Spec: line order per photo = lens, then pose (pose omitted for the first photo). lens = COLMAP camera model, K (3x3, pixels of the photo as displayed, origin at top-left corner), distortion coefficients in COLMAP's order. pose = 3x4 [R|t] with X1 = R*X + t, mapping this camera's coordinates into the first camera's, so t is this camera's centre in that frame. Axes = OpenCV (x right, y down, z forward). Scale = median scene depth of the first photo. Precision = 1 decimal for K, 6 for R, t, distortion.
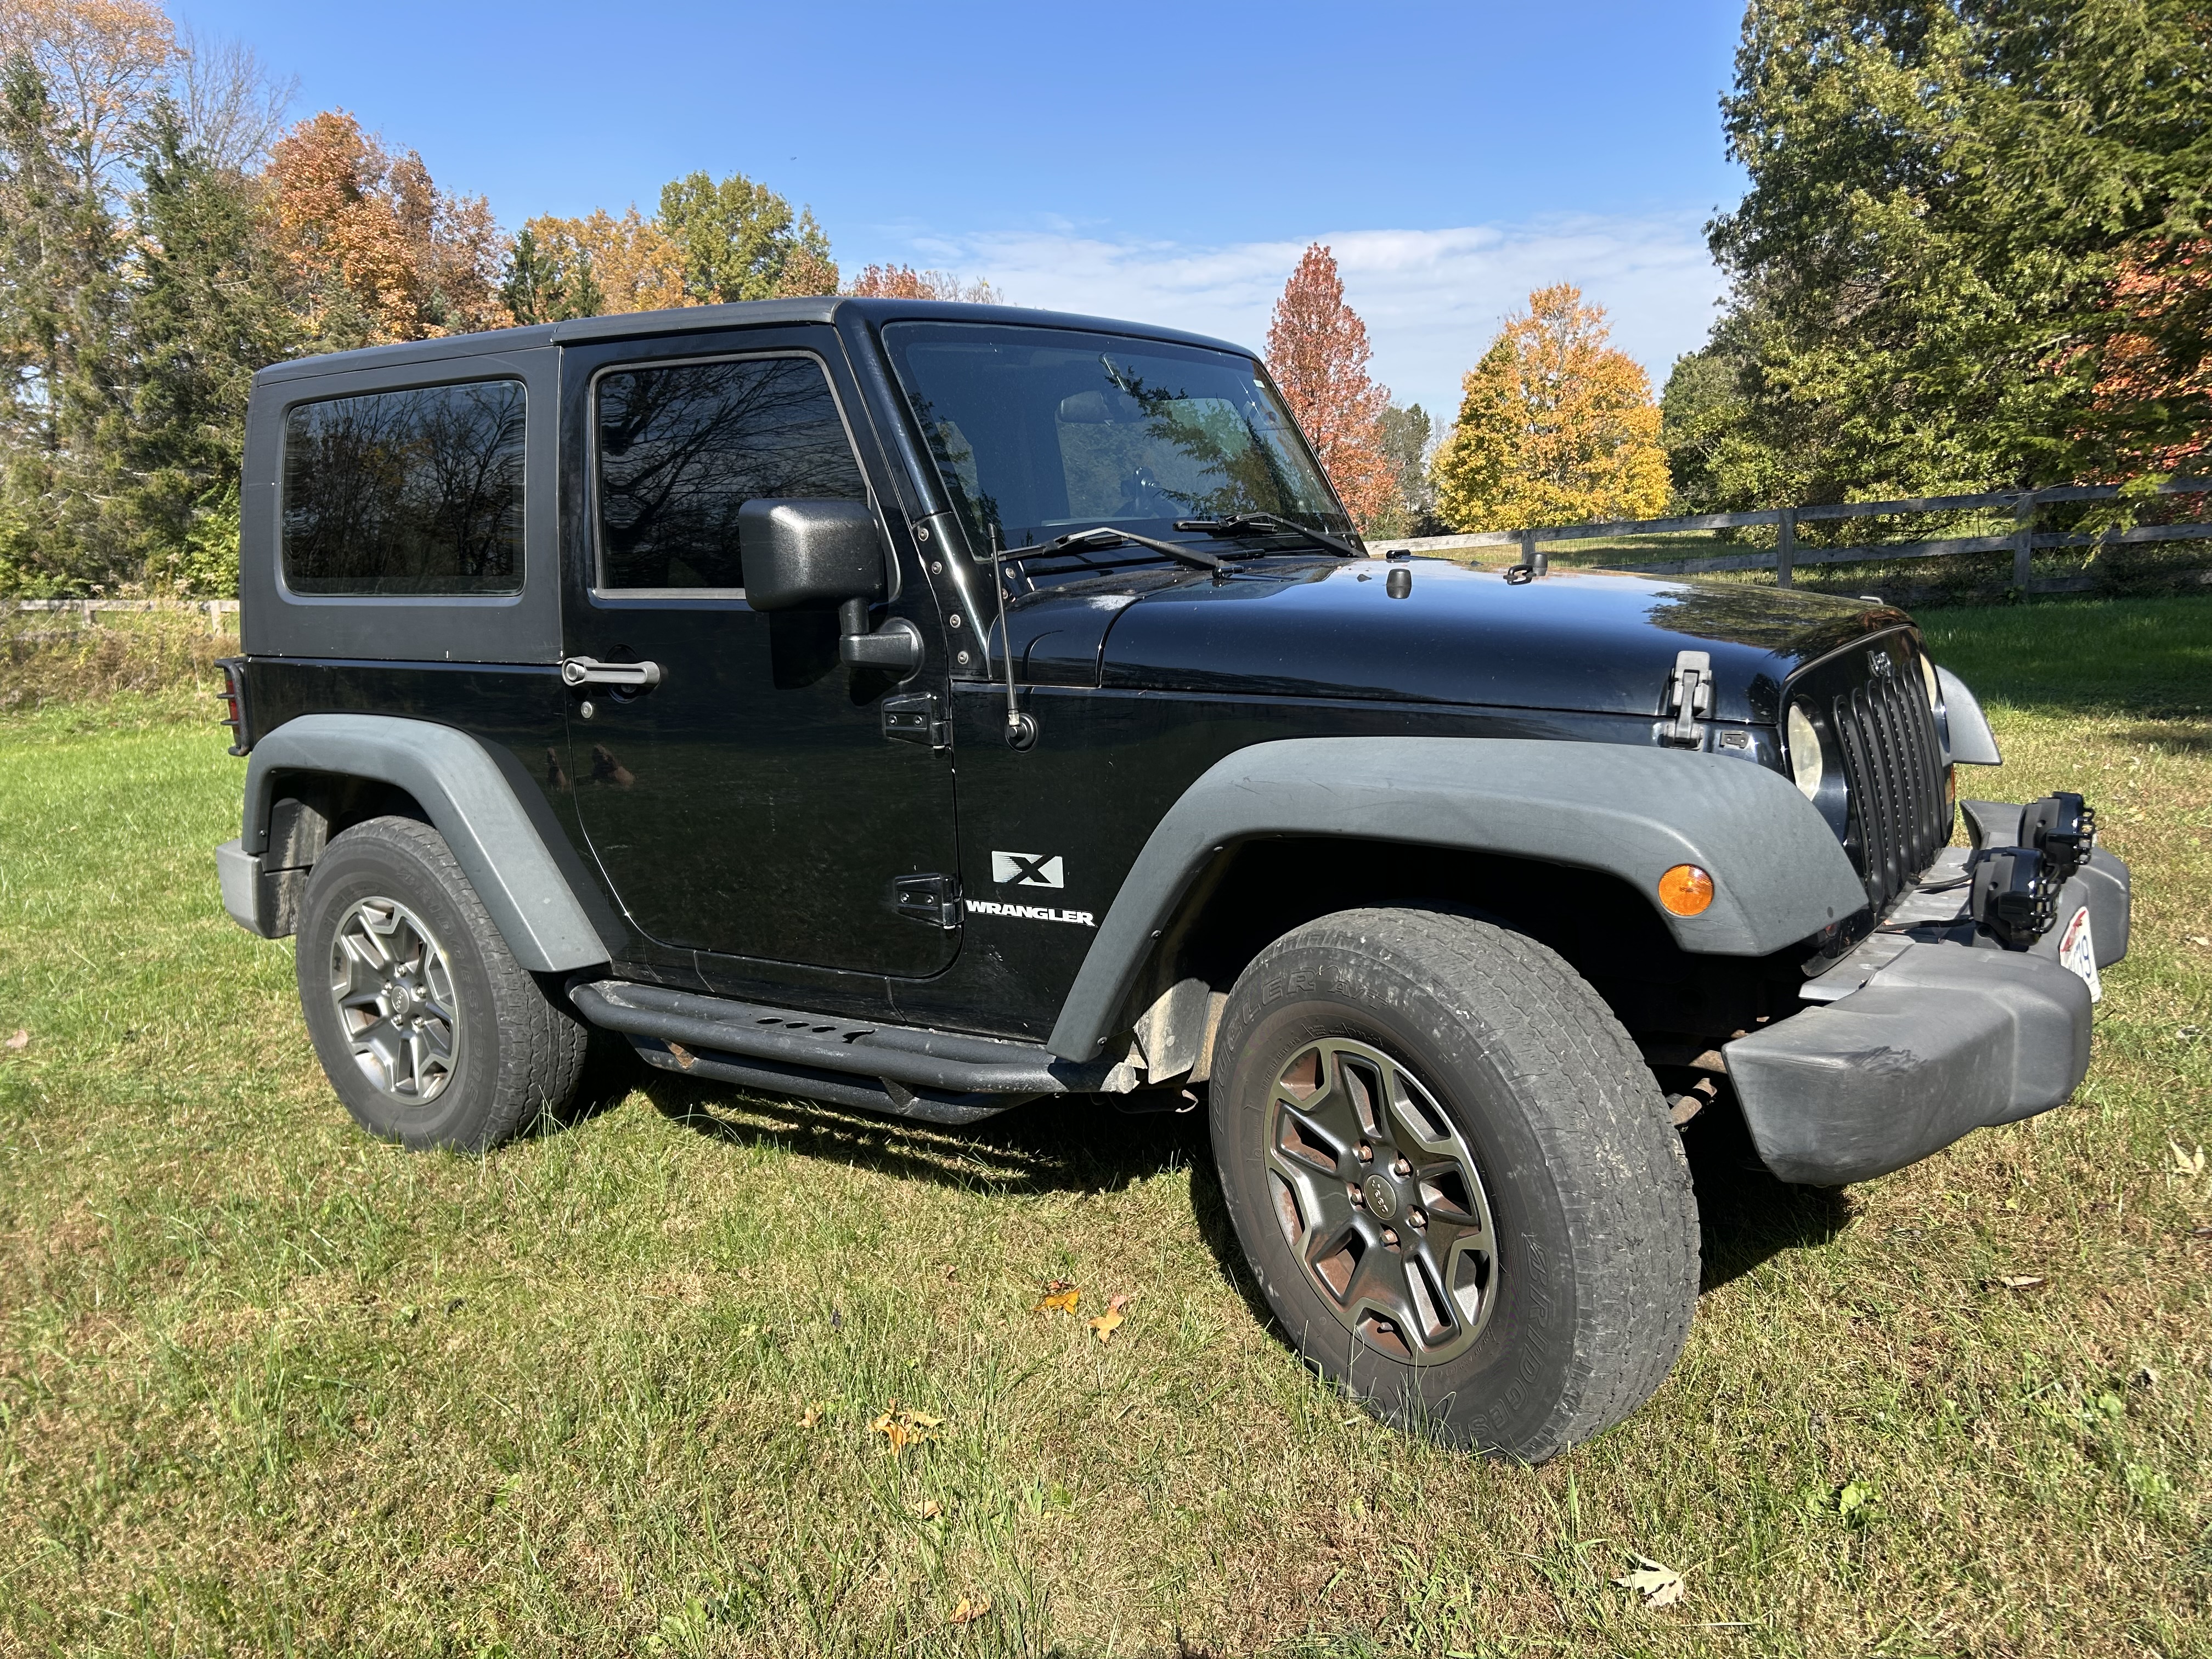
lens RADIAL K [[1810.5, 0, 1099.9], [0, 1810.5, 820.9], [0, 0, 1]] dist [0.049846, -0.001217]
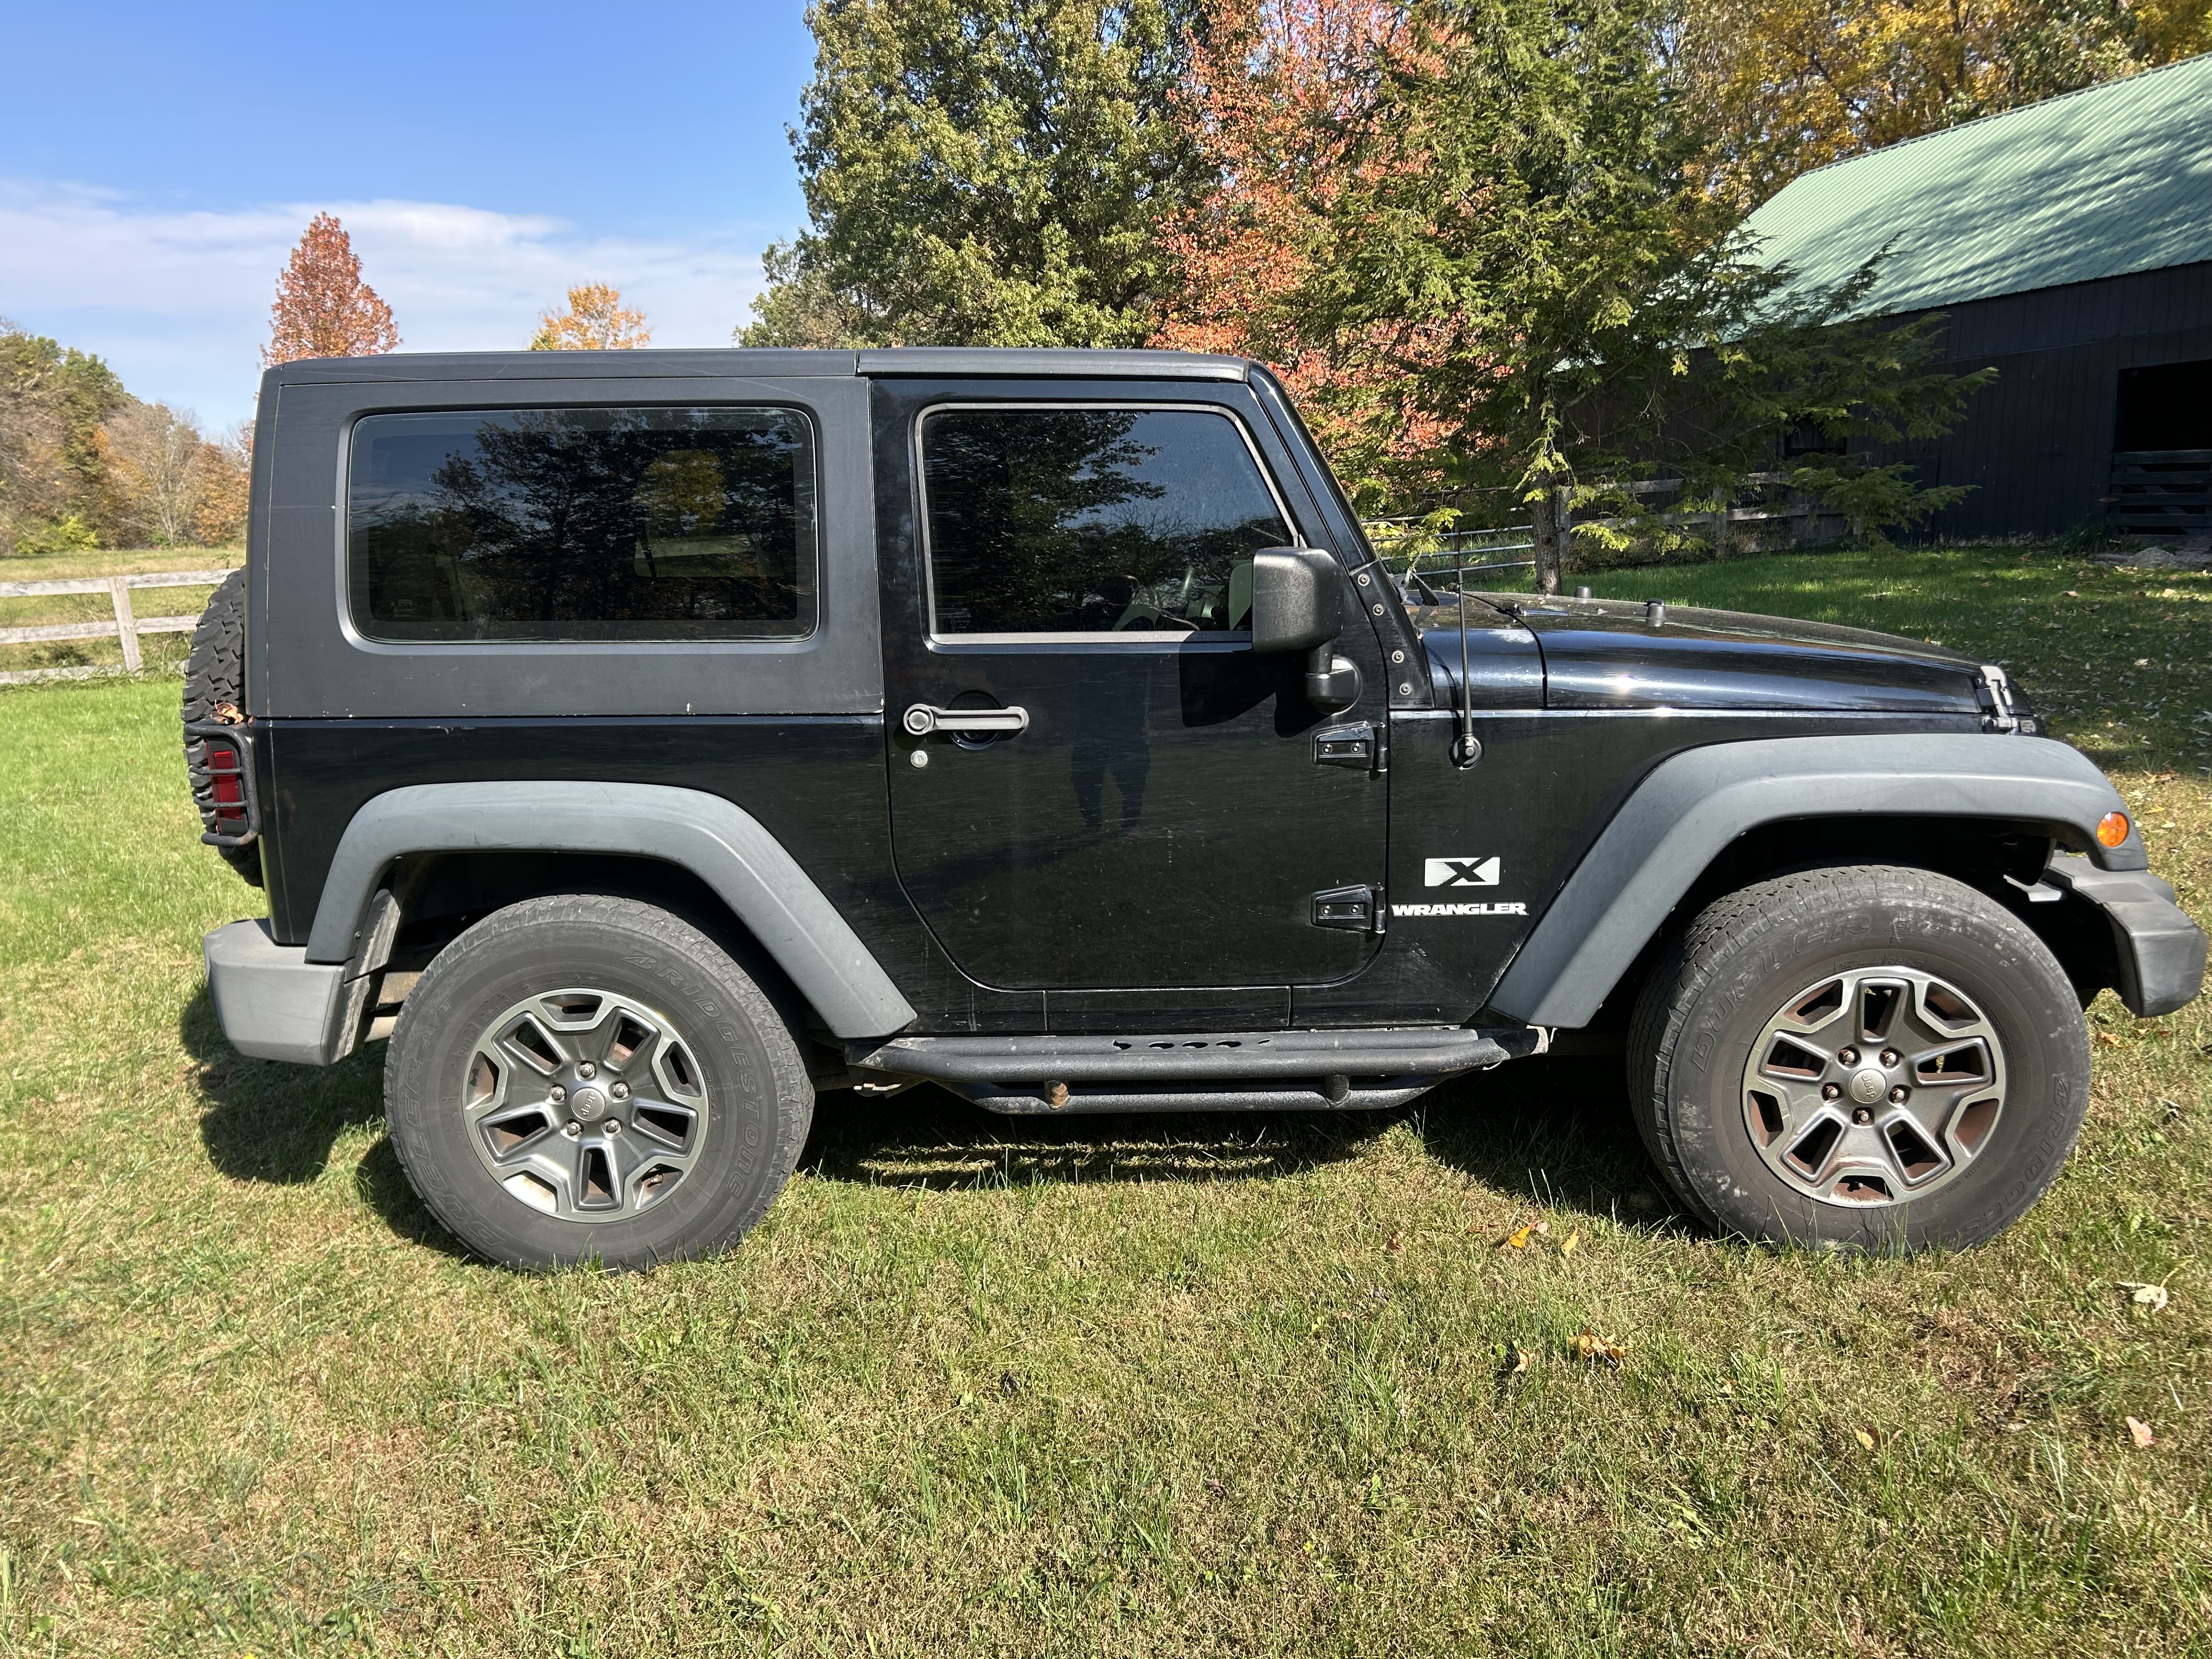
lens RADIAL K [[1810.5, 0, 1098.0], [0, 1810.5, 835.7], [0, 0, 1]] dist [0.049846, -0.001217]
pose [[0.822190, -0.085798, 0.562710, -0.755824], [0.079614, 0.996191, 0.035565, -0.047859], [-0.563618, 0.015559, 0.825889, 0.156211]]
